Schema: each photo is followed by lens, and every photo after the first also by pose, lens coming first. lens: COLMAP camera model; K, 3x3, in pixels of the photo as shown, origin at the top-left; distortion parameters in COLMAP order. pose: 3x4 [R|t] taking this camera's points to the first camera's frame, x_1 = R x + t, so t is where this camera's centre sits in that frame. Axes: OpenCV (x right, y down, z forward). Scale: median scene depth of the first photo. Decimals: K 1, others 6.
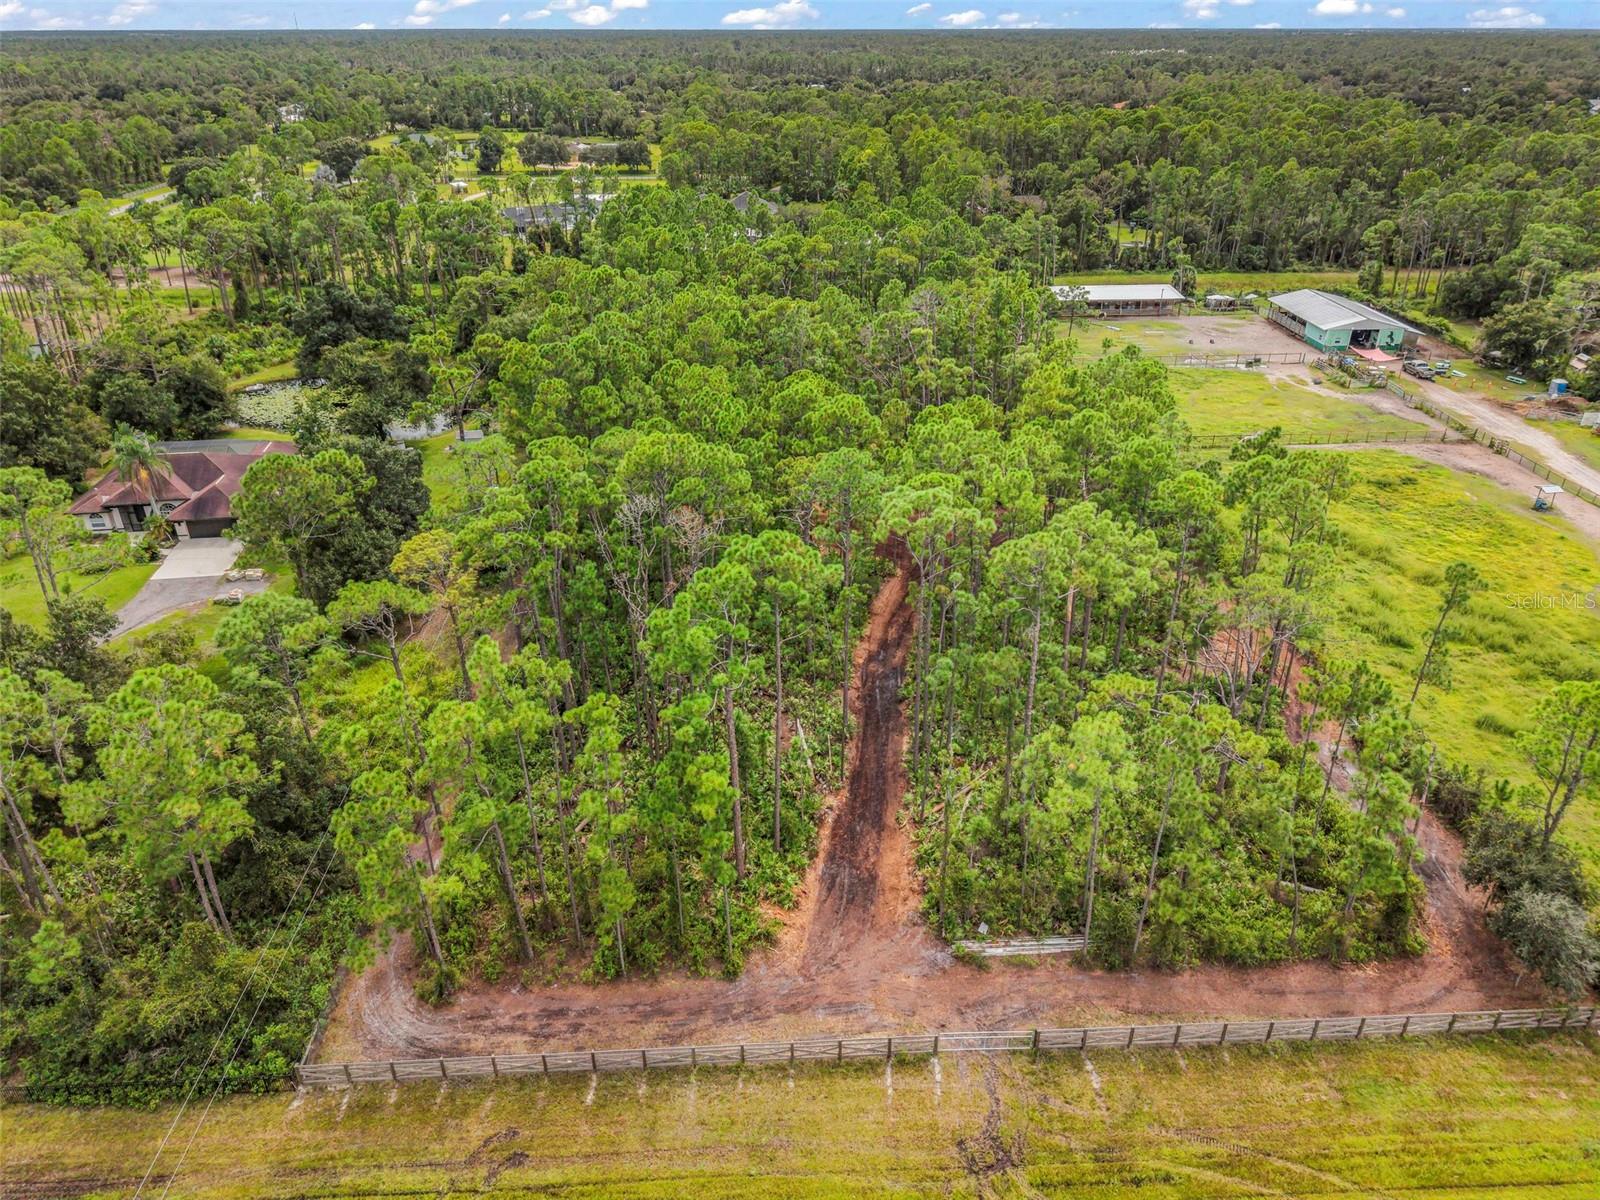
lens RADIAL K [[1069.7, 0, 798.0], [0, 1069.7, 597.5], [0, 0, 1]] dist [0.029420, -0.029606]
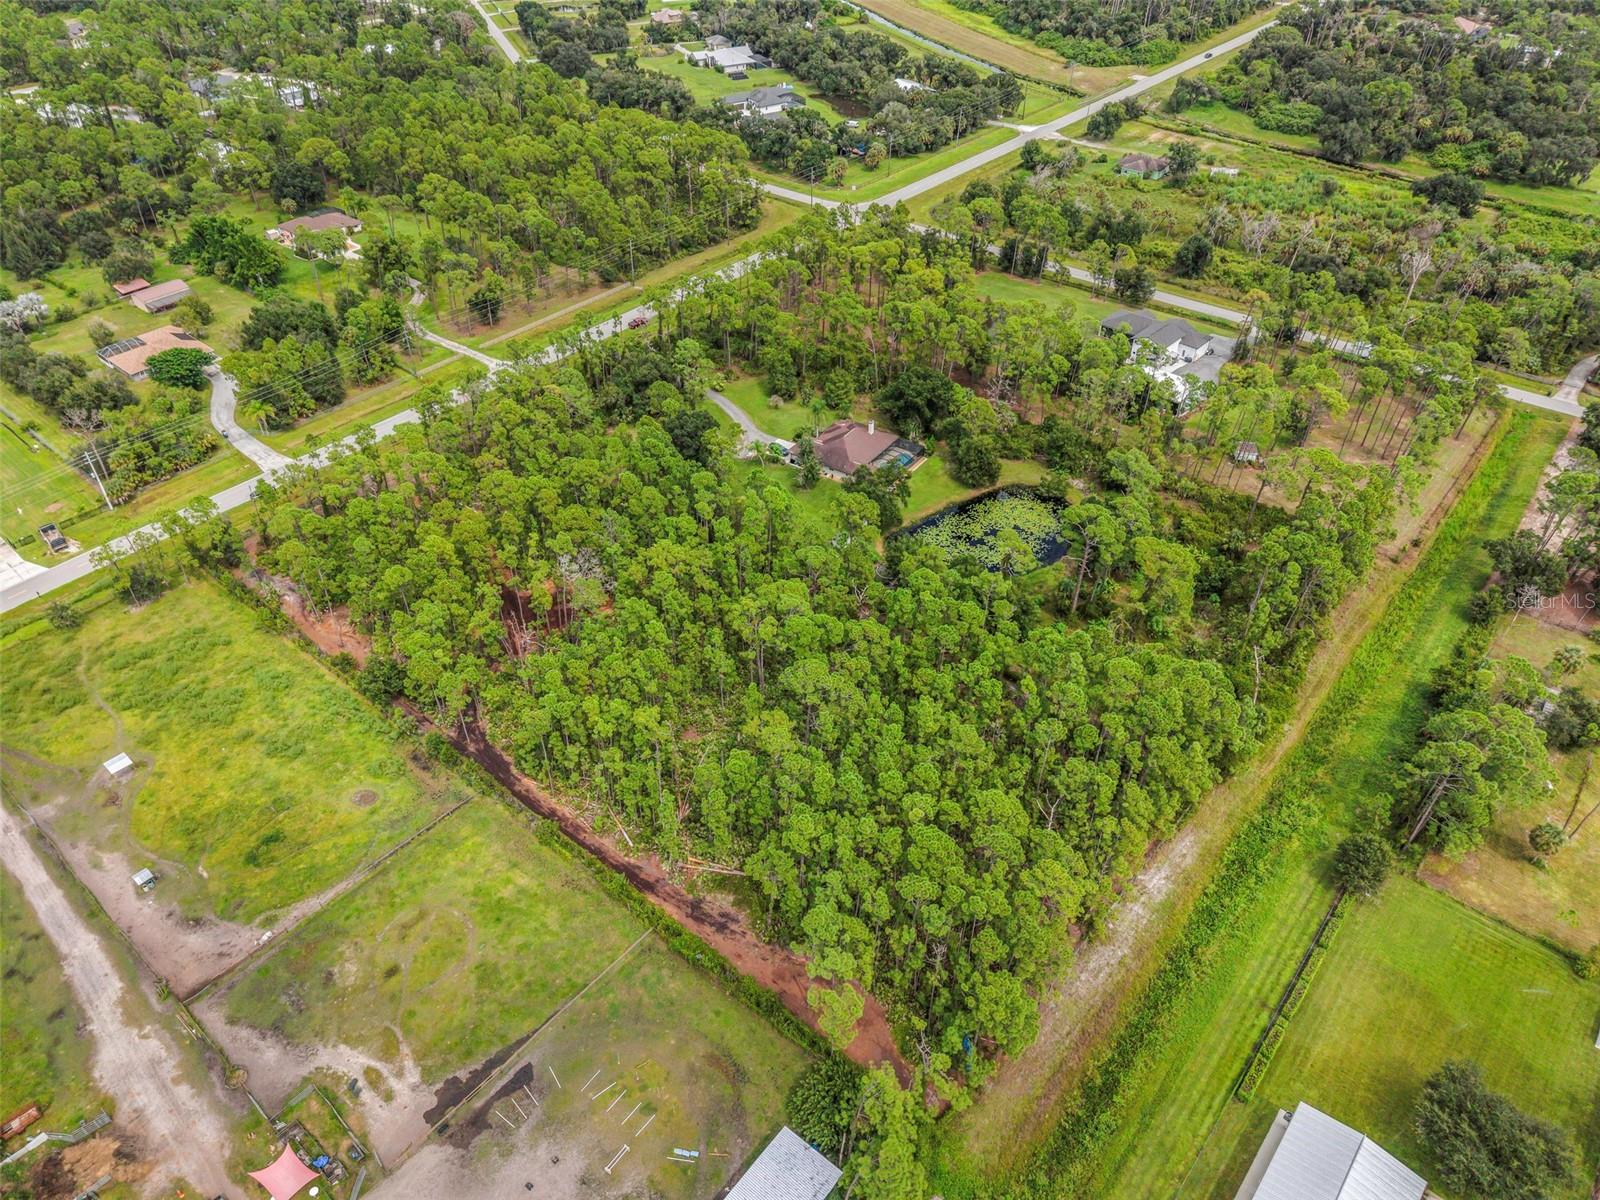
lens RADIAL K [[1069.7, 0, 798.0], [0, 1069.7, 597.5], [0, 0, 1]] dist [0.029420, -0.029606]
pose [[-0.682550, 0.468259, -0.561124, 1.186965], [-0.330731, 0.486762, 0.808505, -2.472958], [0.651723, 0.737425, -0.177372, 2.410254]]
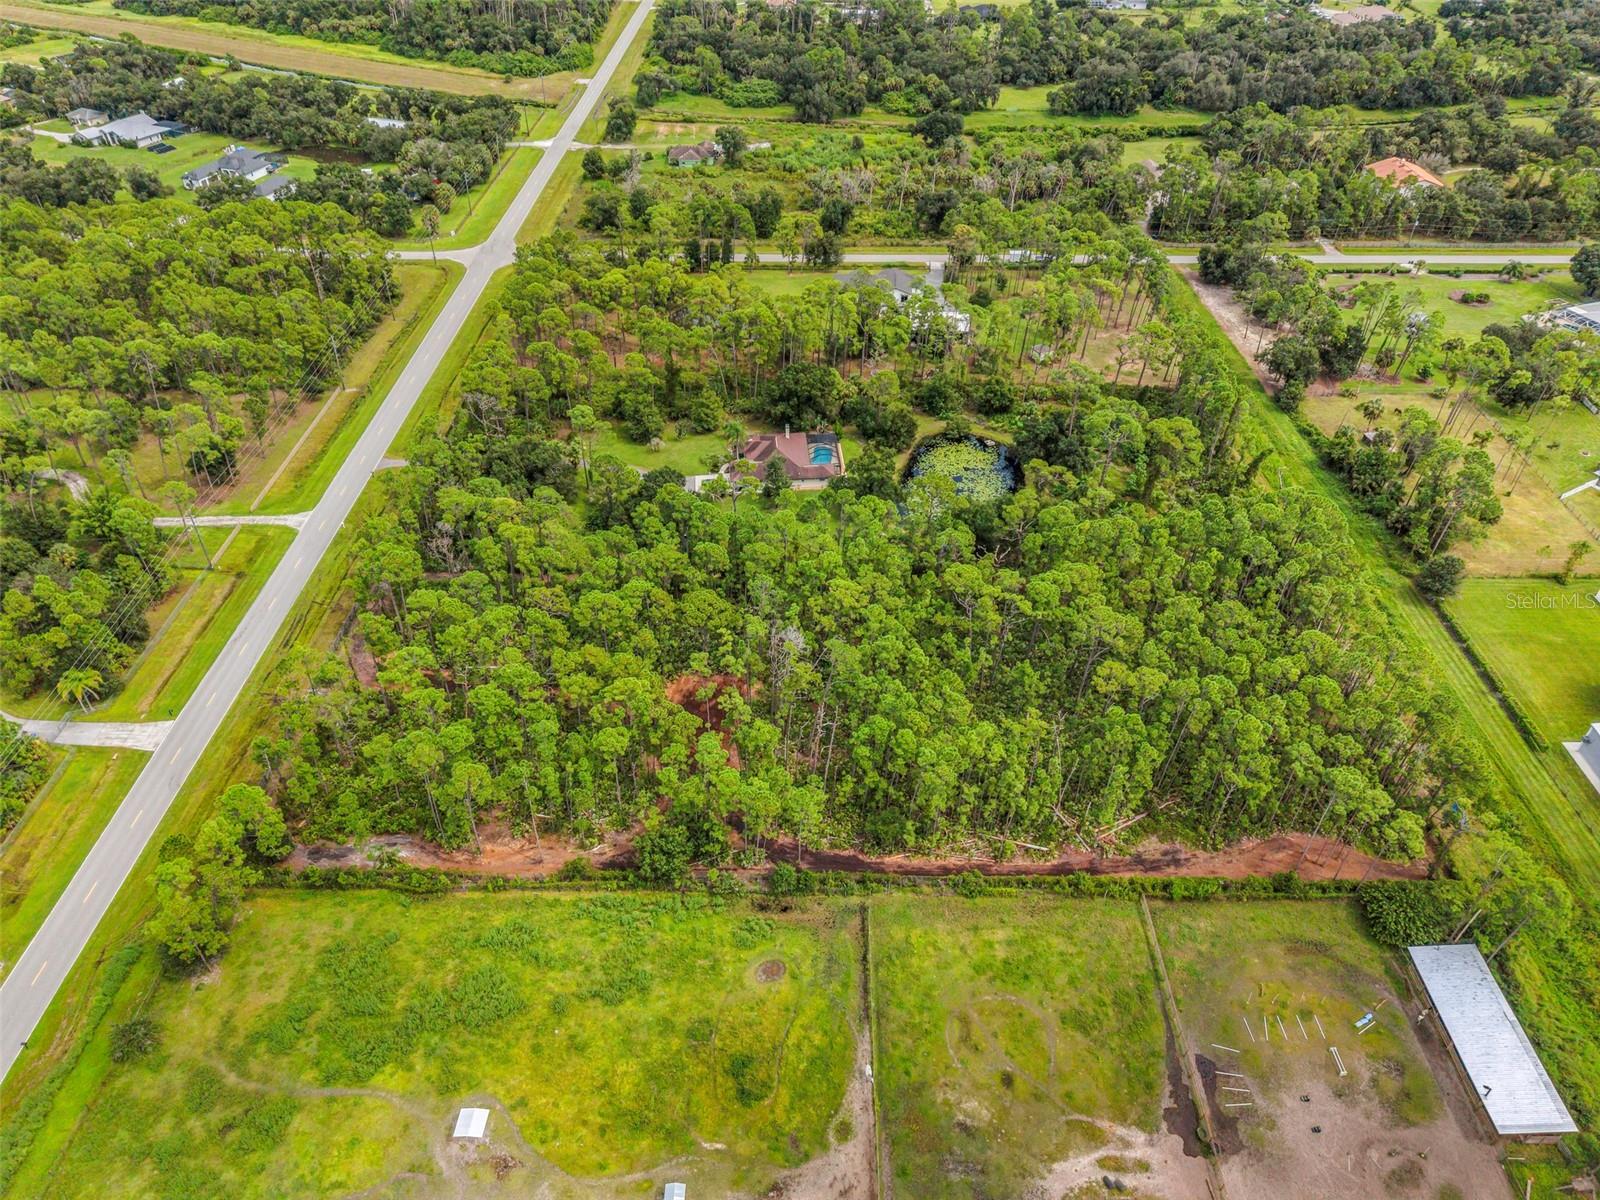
lens RADIAL K [[1069.7, 0, 798.0], [0, 1069.7, 597.5], [0, 0, 1]] dist [0.029420, -0.029606]
pose [[-0.063038, 0.626036, -0.777242, 1.806798], [-0.467501, 0.669538, 0.577201, -1.748822], [0.881742, 0.399747, 0.250467, 1.043868]]
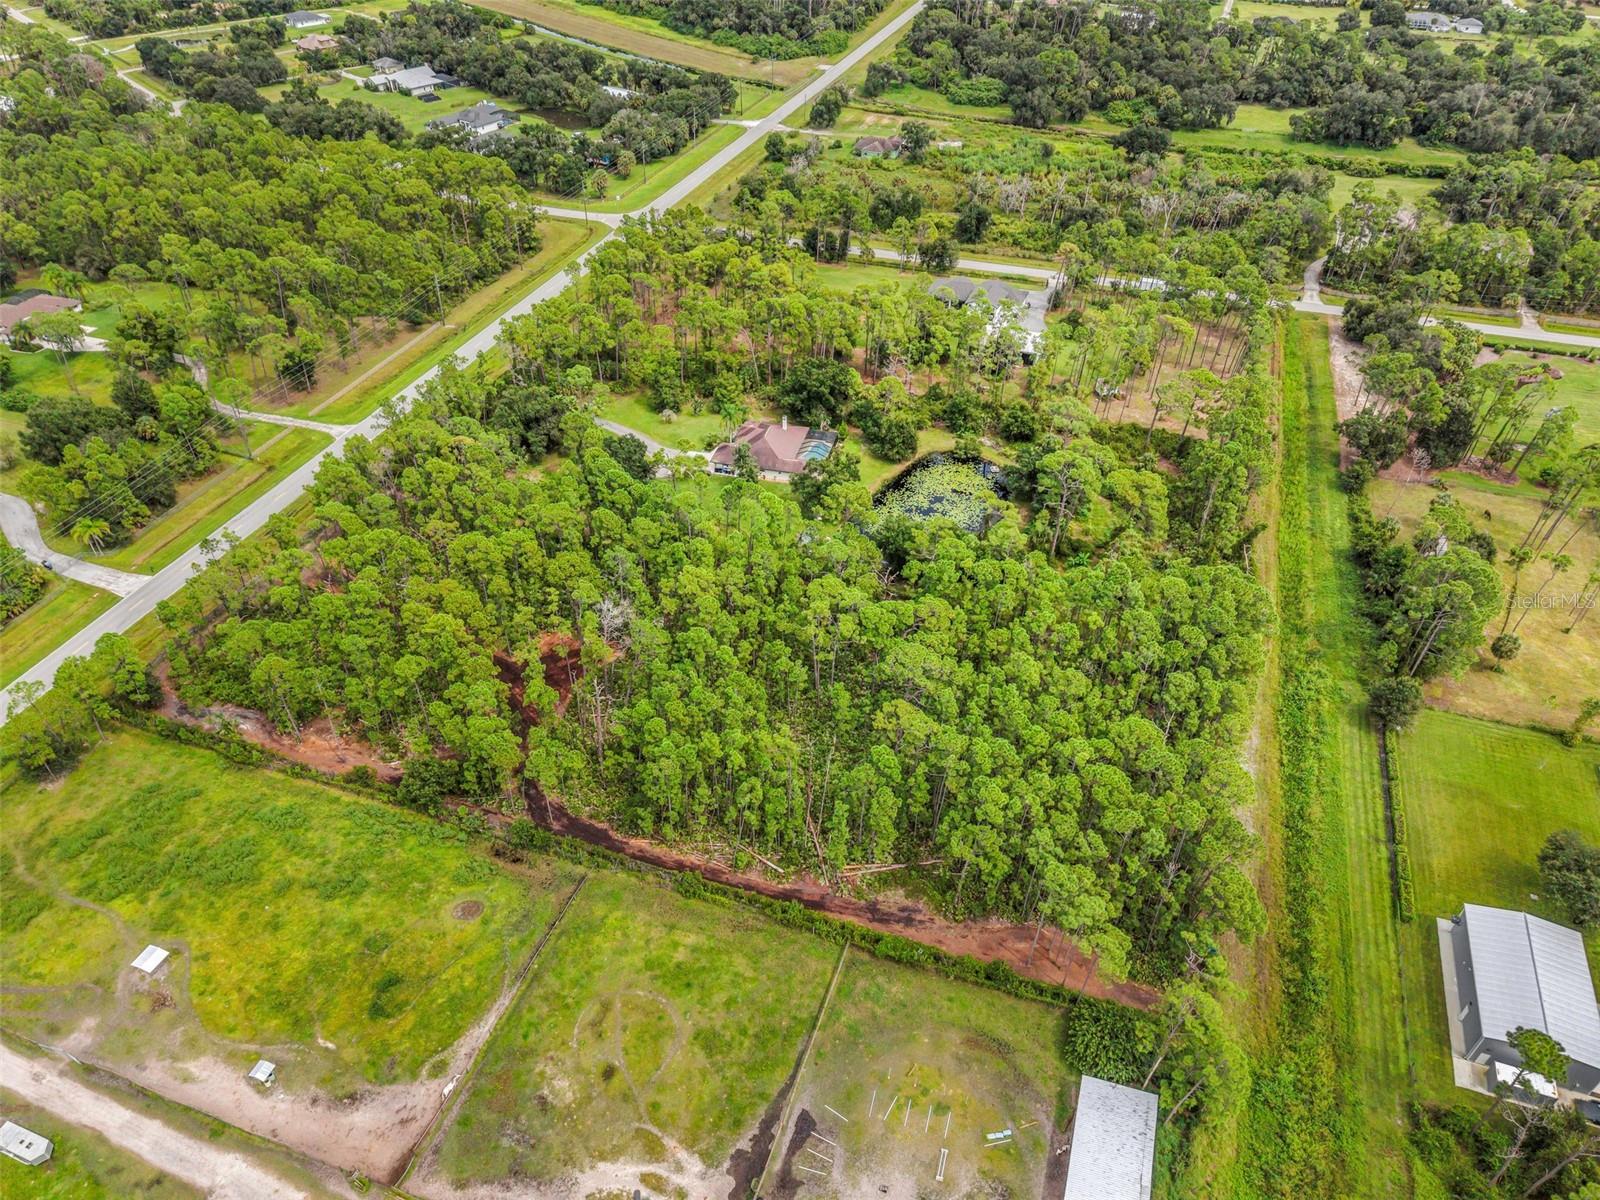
lens RADIAL K [[1069.7, 0, 798.0], [0, 1069.7, 597.5], [0, 0, 1]] dist [0.029420, -0.029606]
pose [[-0.380853, 0.585037, -0.716019, 1.603574], [-0.427640, 0.575132, 0.697386, -2.174950], [0.819802, 0.571799, 0.031145, 1.848860]]
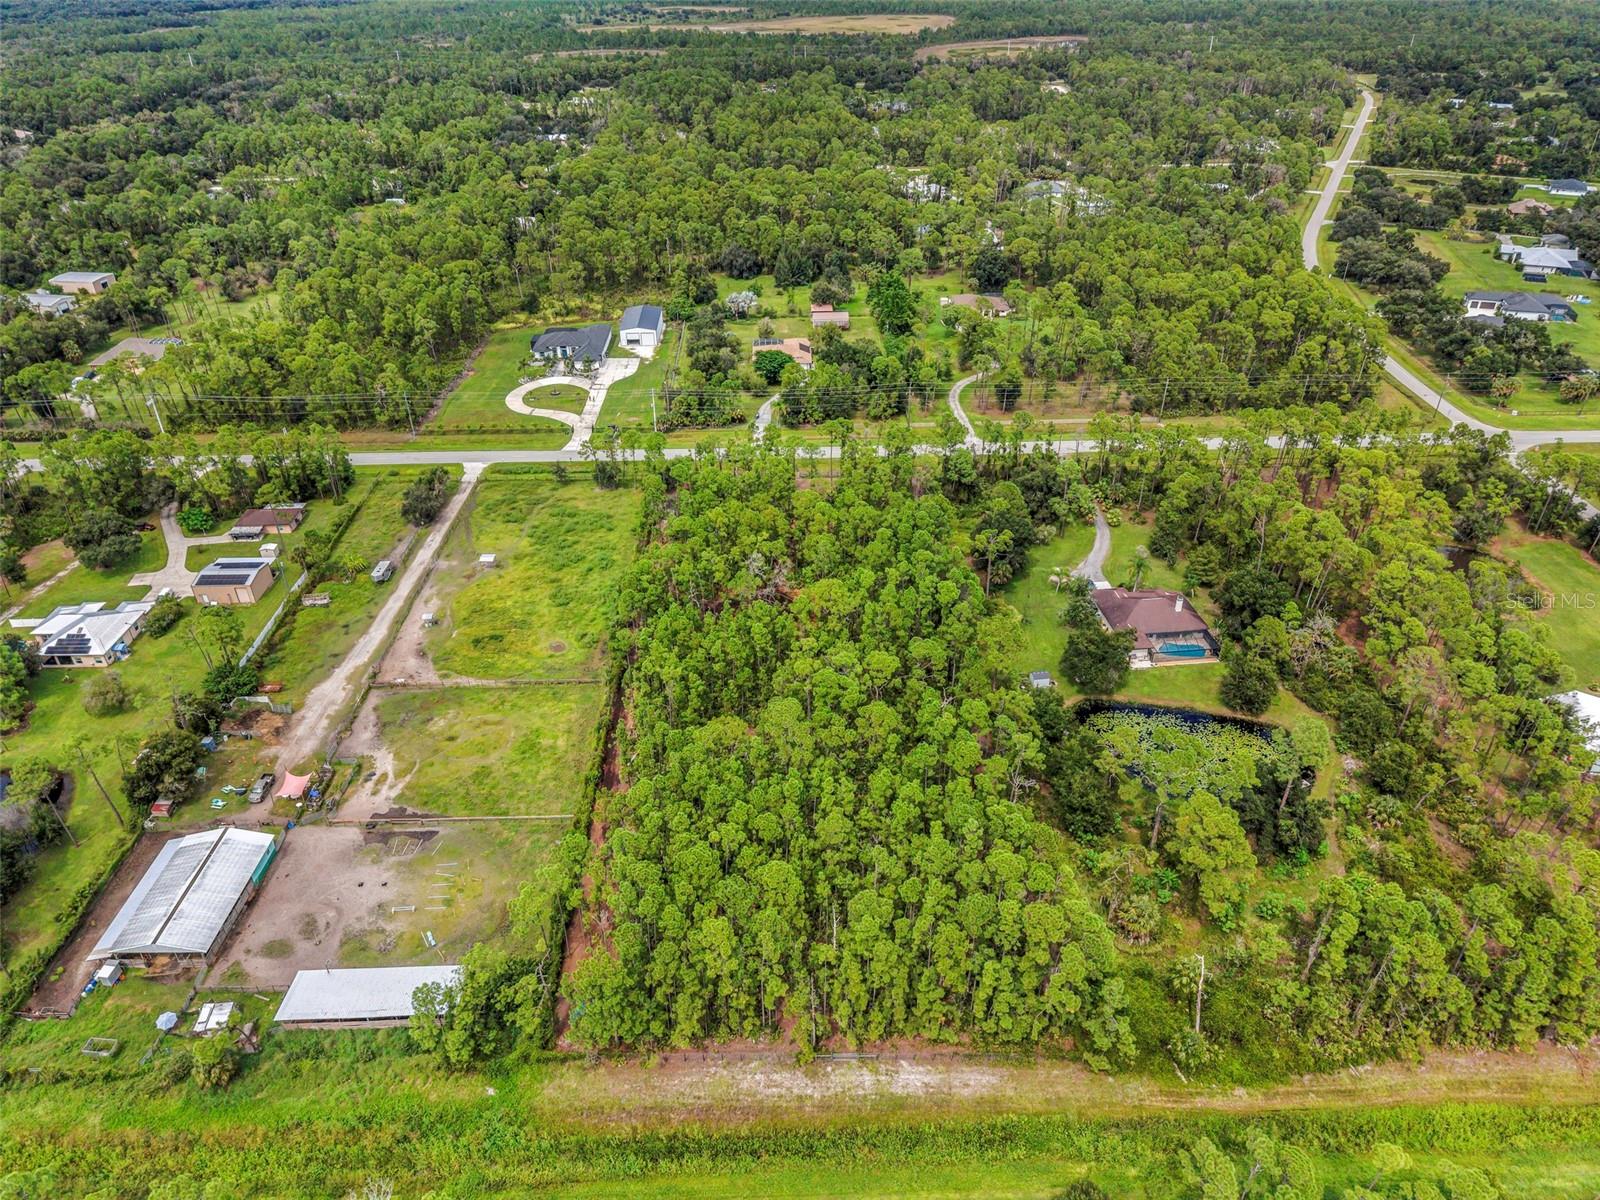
lens RADIAL K [[1069.7, 0, 798.0], [0, 1069.7, 597.5], [0, 0, 1]] dist [0.029420, -0.029606]
pose [[-0.999534, -0.005021, 0.030111, -0.015704], [0.023625, 0.497425, 0.867185, -2.837060], [-0.019332, 0.867492, -0.497075, 3.095082]]
